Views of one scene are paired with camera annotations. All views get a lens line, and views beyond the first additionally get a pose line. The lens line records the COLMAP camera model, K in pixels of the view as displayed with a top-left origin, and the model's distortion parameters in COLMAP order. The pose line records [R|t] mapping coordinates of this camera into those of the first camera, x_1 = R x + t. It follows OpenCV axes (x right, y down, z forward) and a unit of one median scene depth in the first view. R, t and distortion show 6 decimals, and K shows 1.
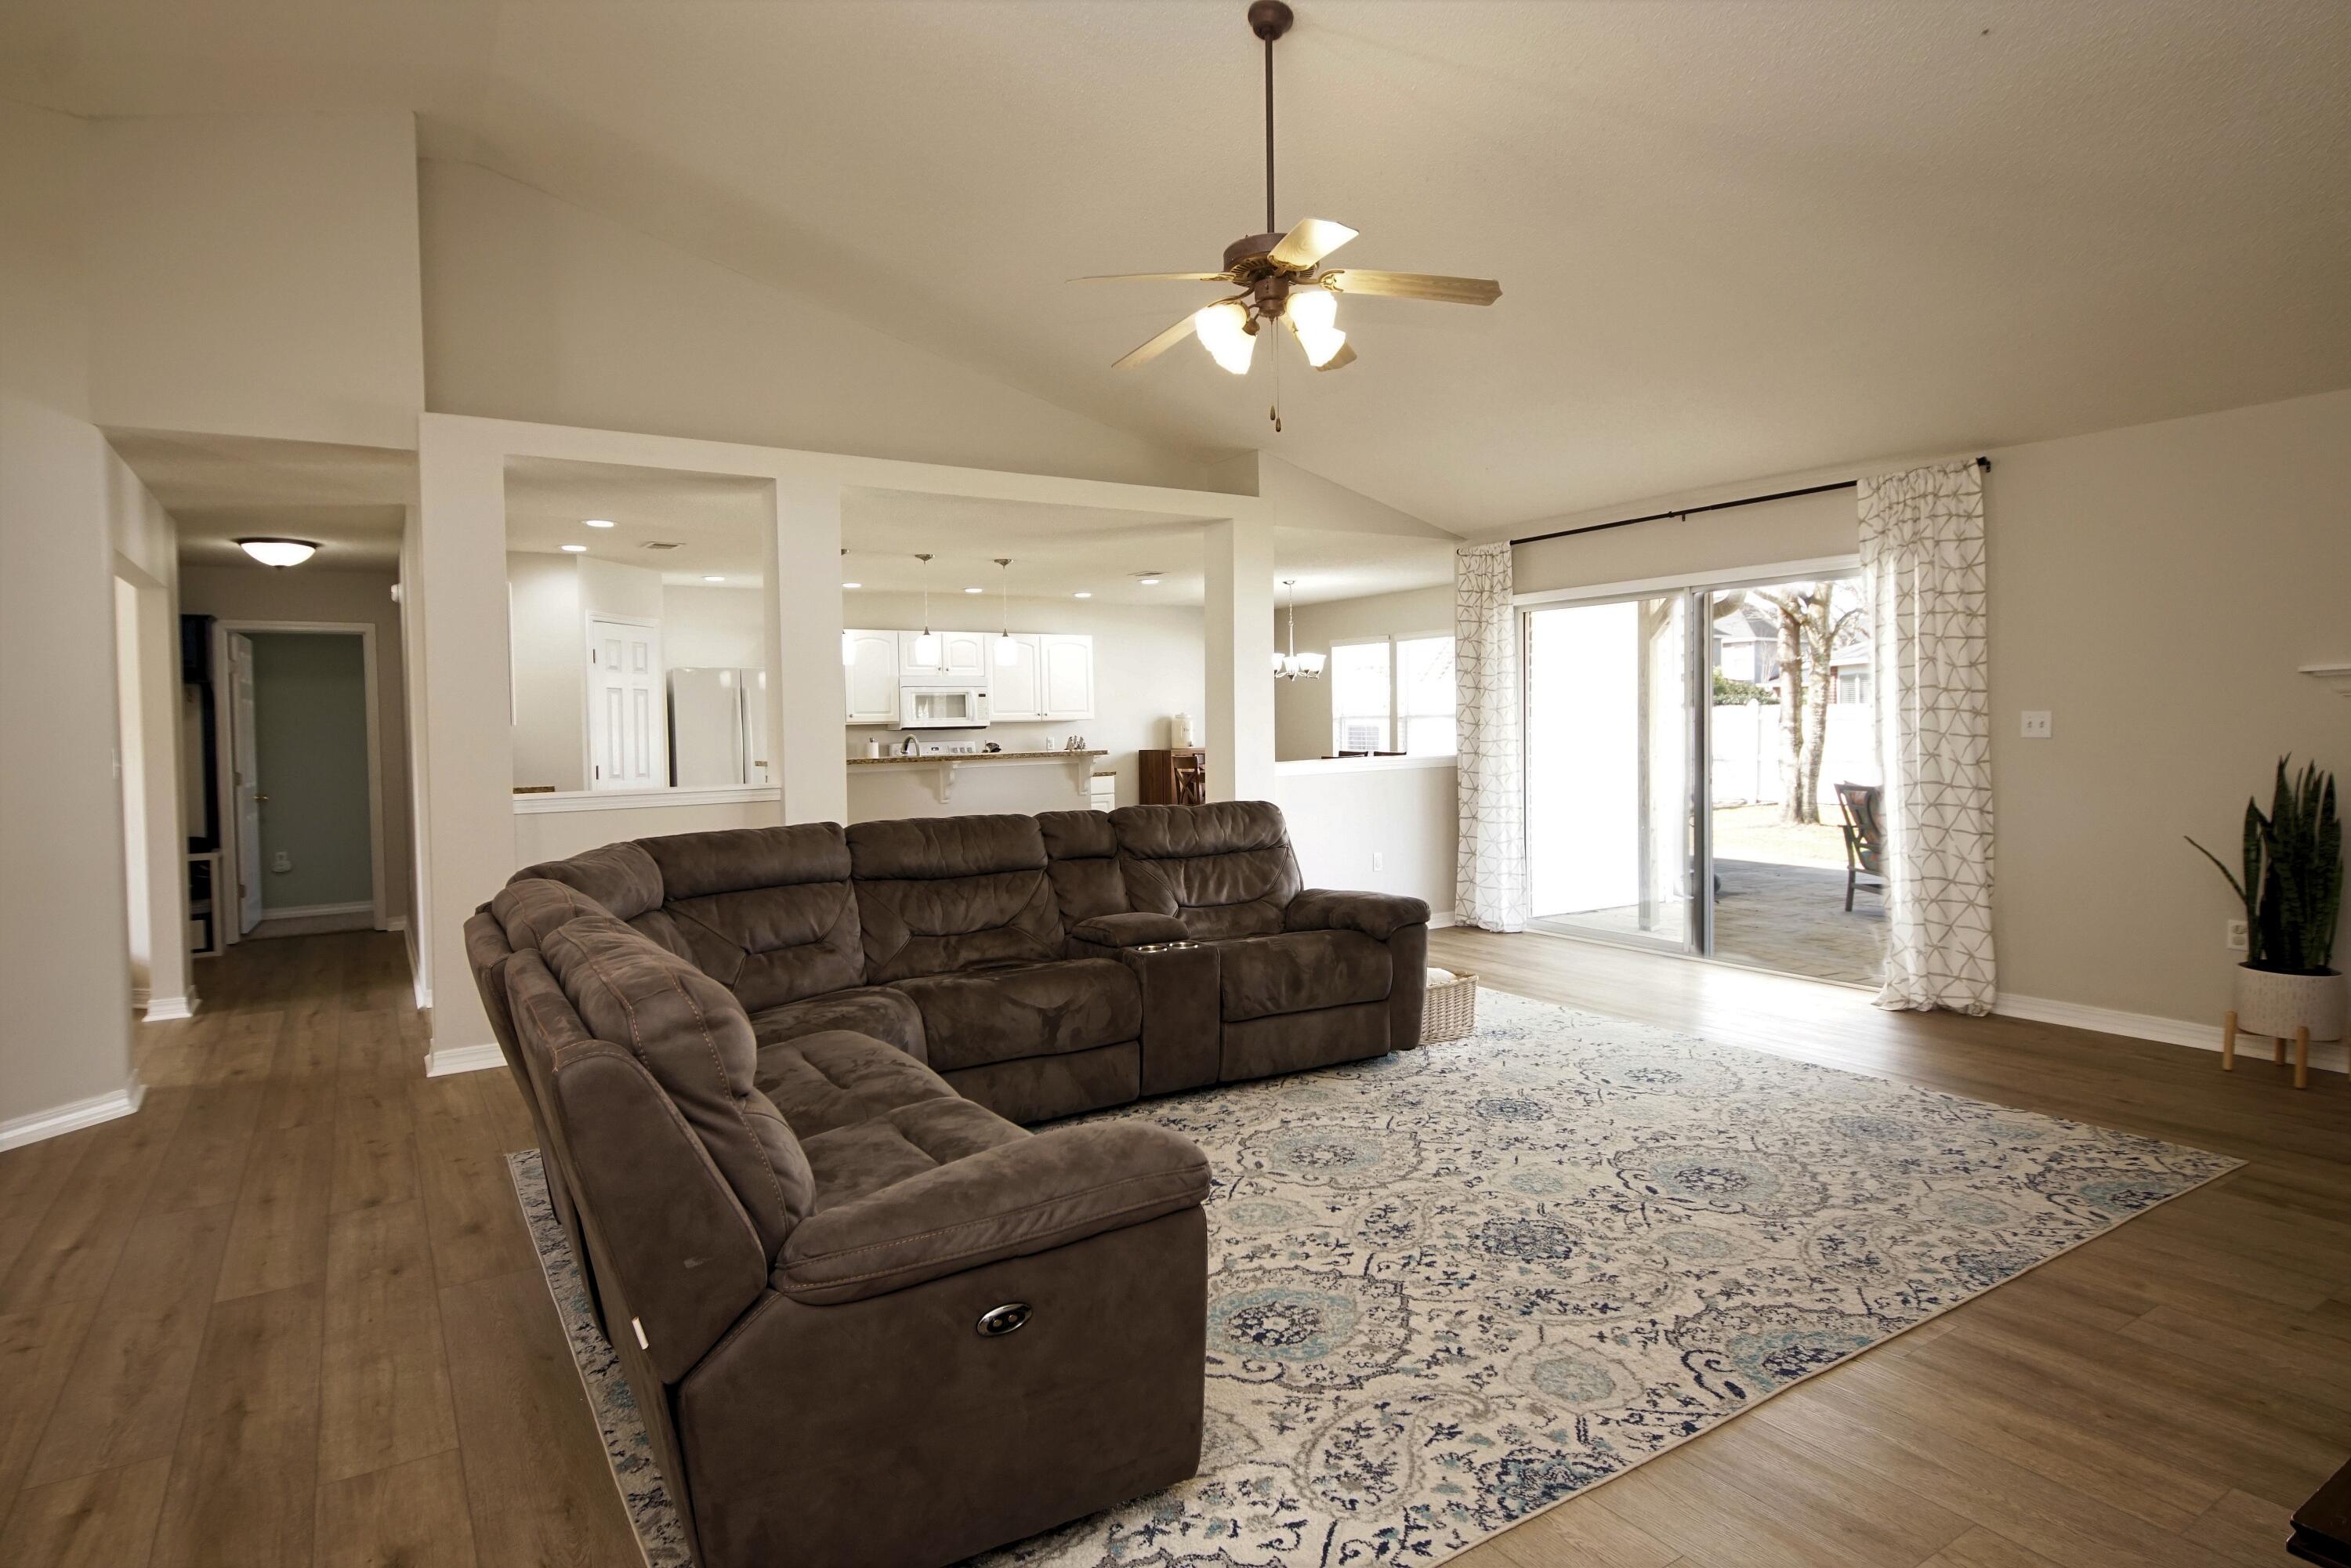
lens RADIAL K [[1257.2, 0, 1155.6], [0, 1257.2, 764.1], [0, 0, 1]] dist [0.032365, -0.031744]
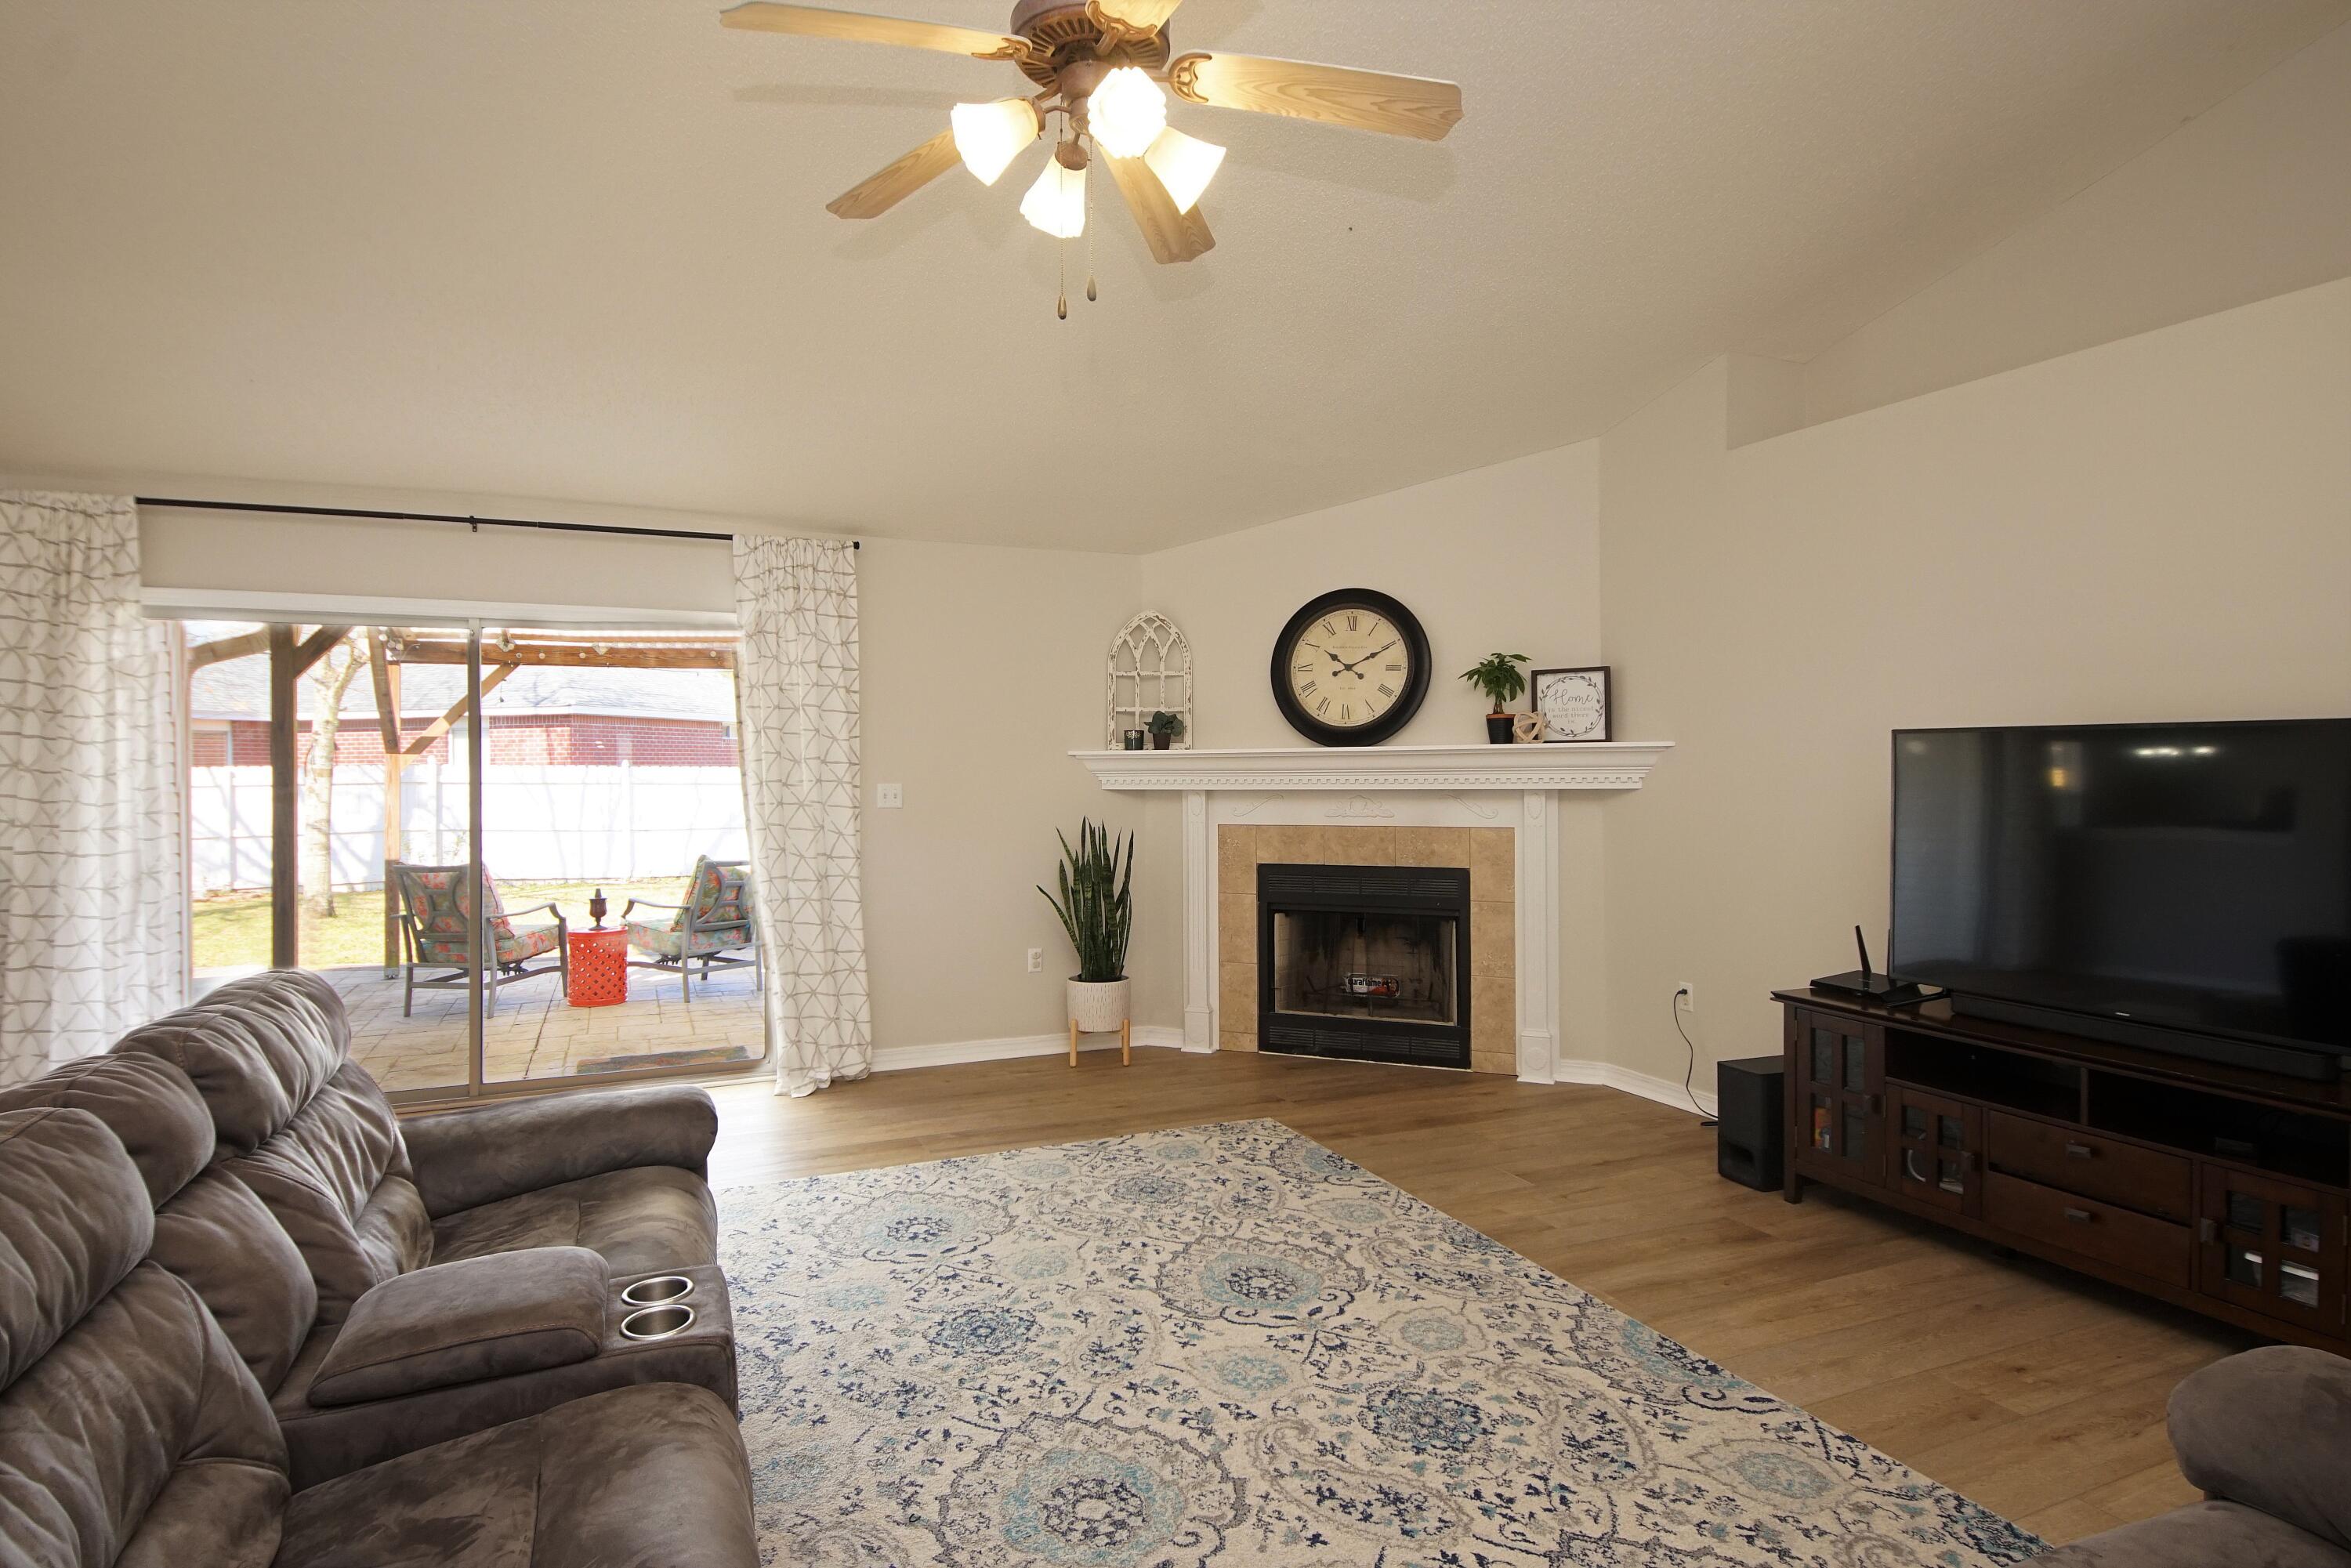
lens RADIAL K [[1257.2, 0, 1150.7], [0, 1257.2, 756.2], [0, 0, 1]] dist [0.032365, -0.031744]
pose [[0.160328, 0.022268, 0.986813, -0.419323], [0.034543, 0.999007, -0.028155, -0.033341], [-0.986459, 0.038601, 0.159399, 0.751178]]
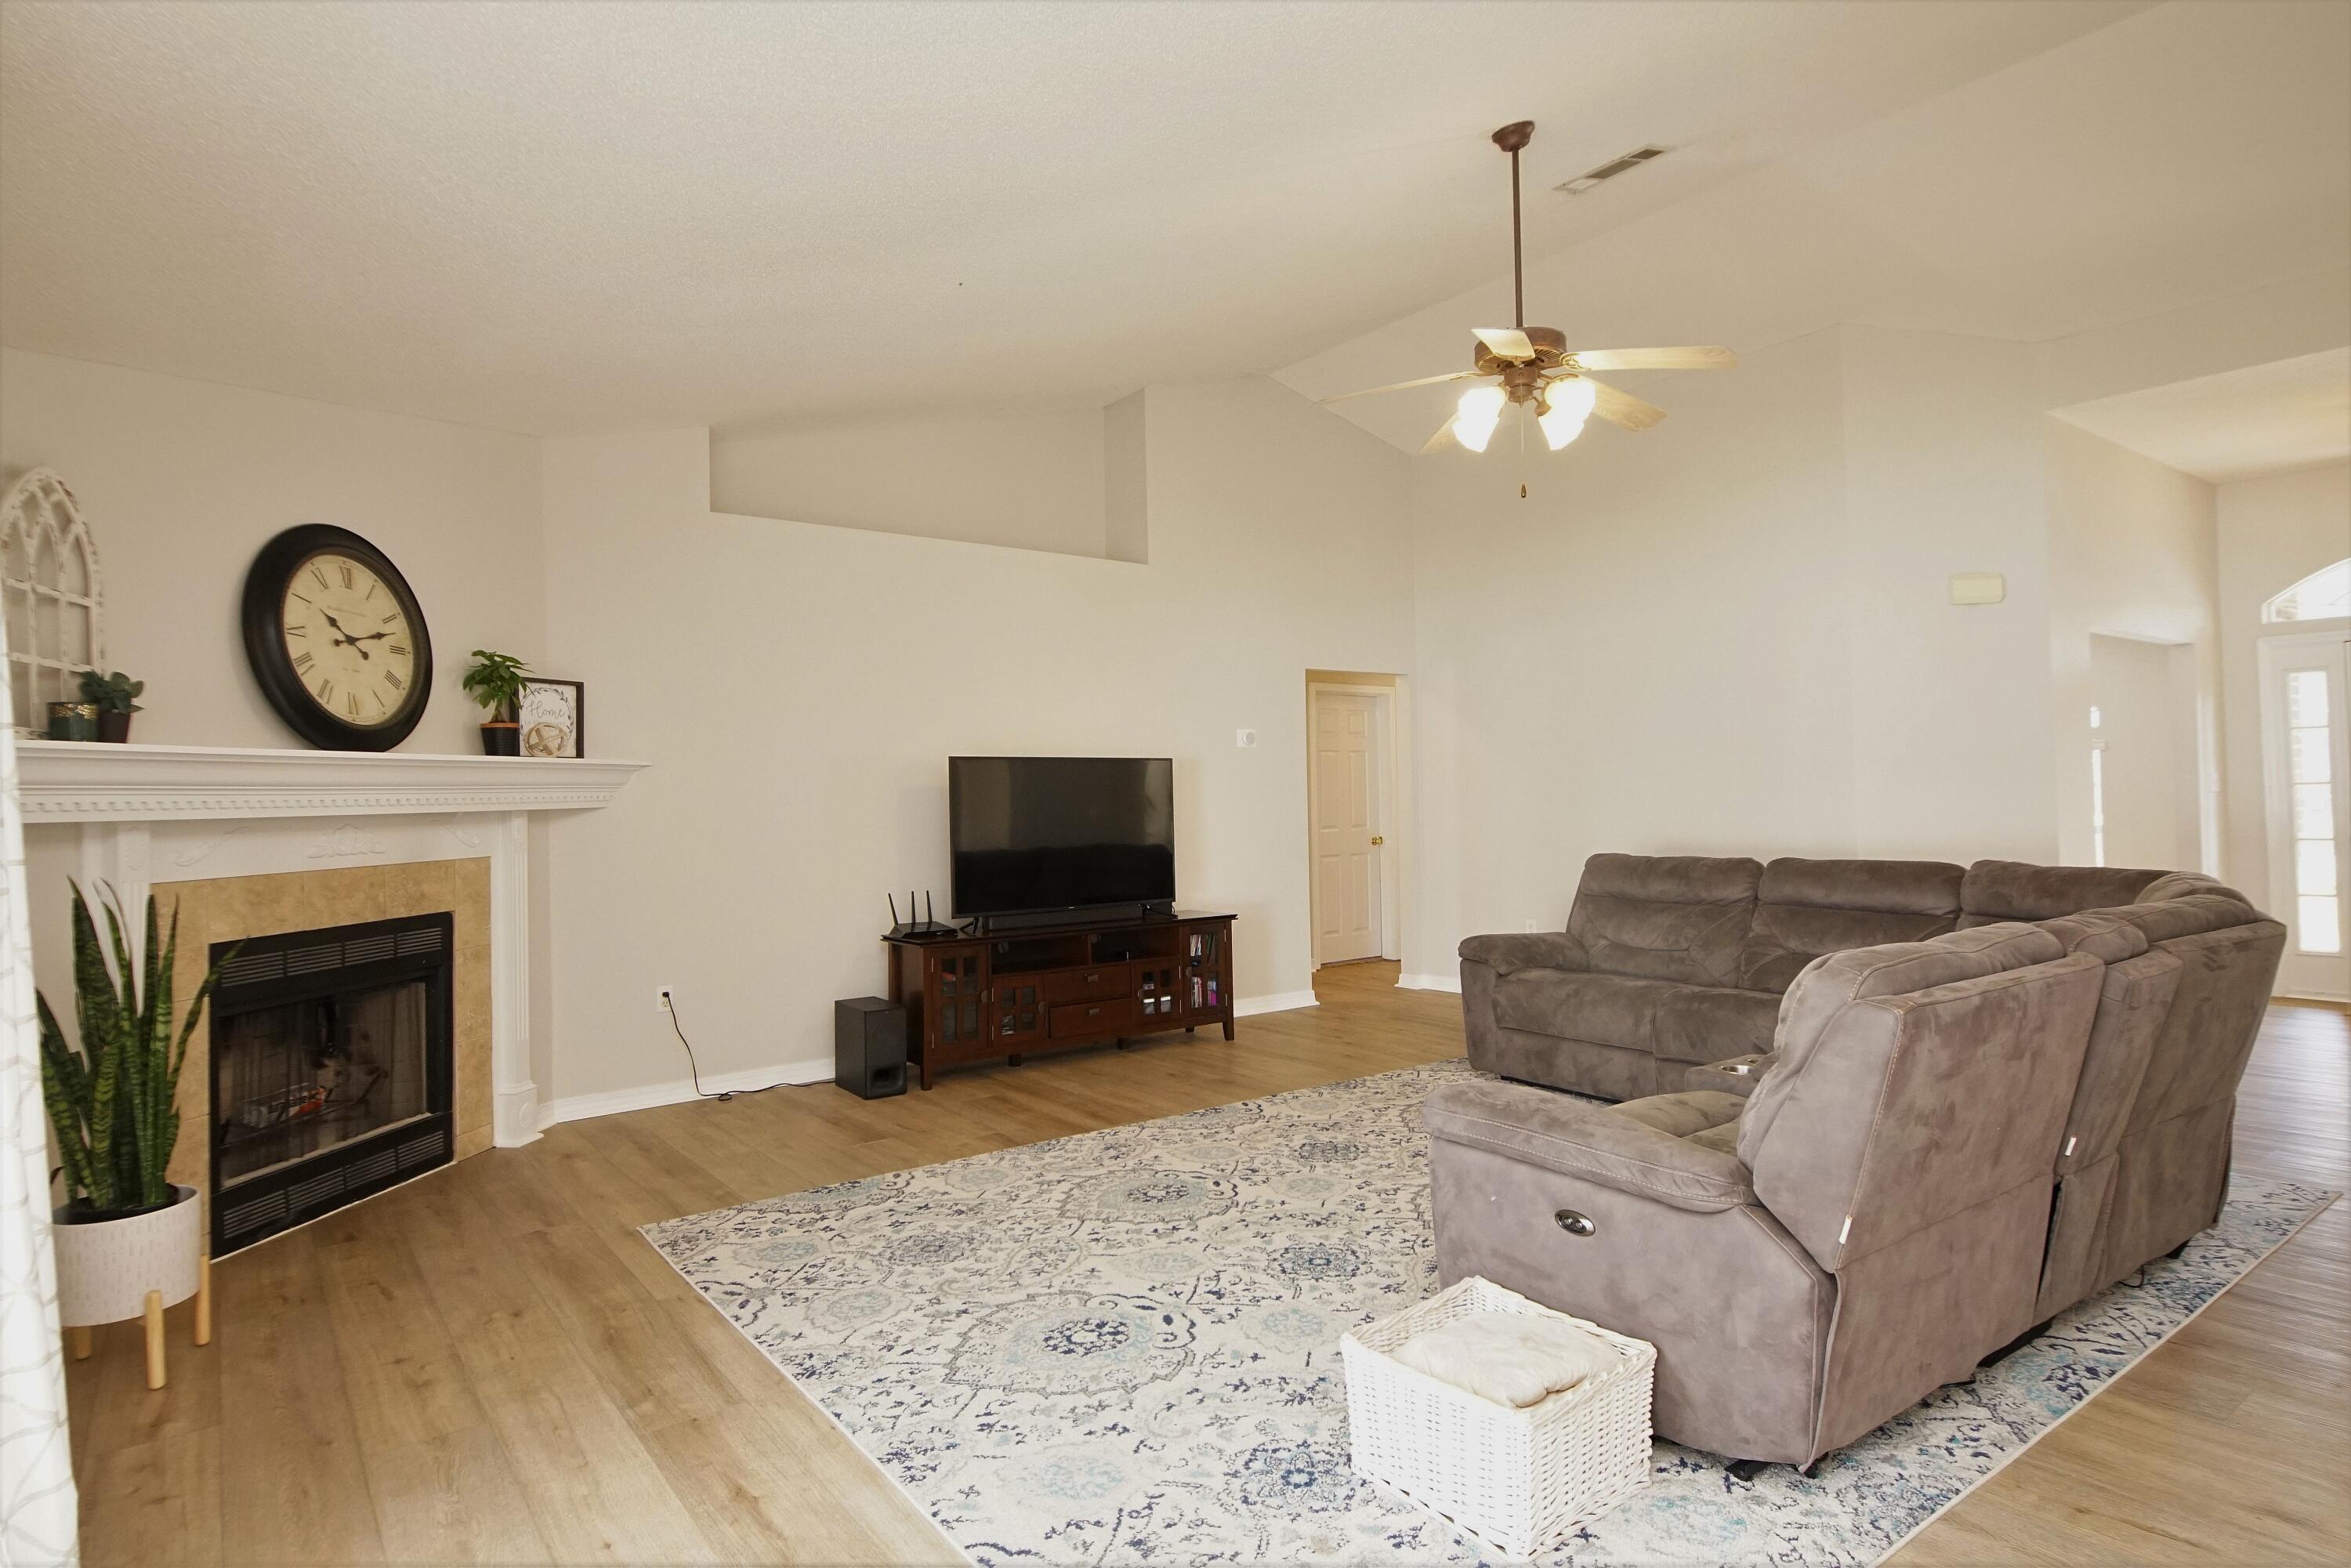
lens RADIAL K [[1257.2, 0, 1150.0], [0, 1257.2, 753.9], [0, 0, 1]] dist [0.032365, -0.031744]
pose [[-0.996958, 0.032819, -0.070694, 0.421542], [0.032908, 0.999458, -0.000095, -0.054474], [0.070652, -0.002421, -0.997498, 1.747548]]
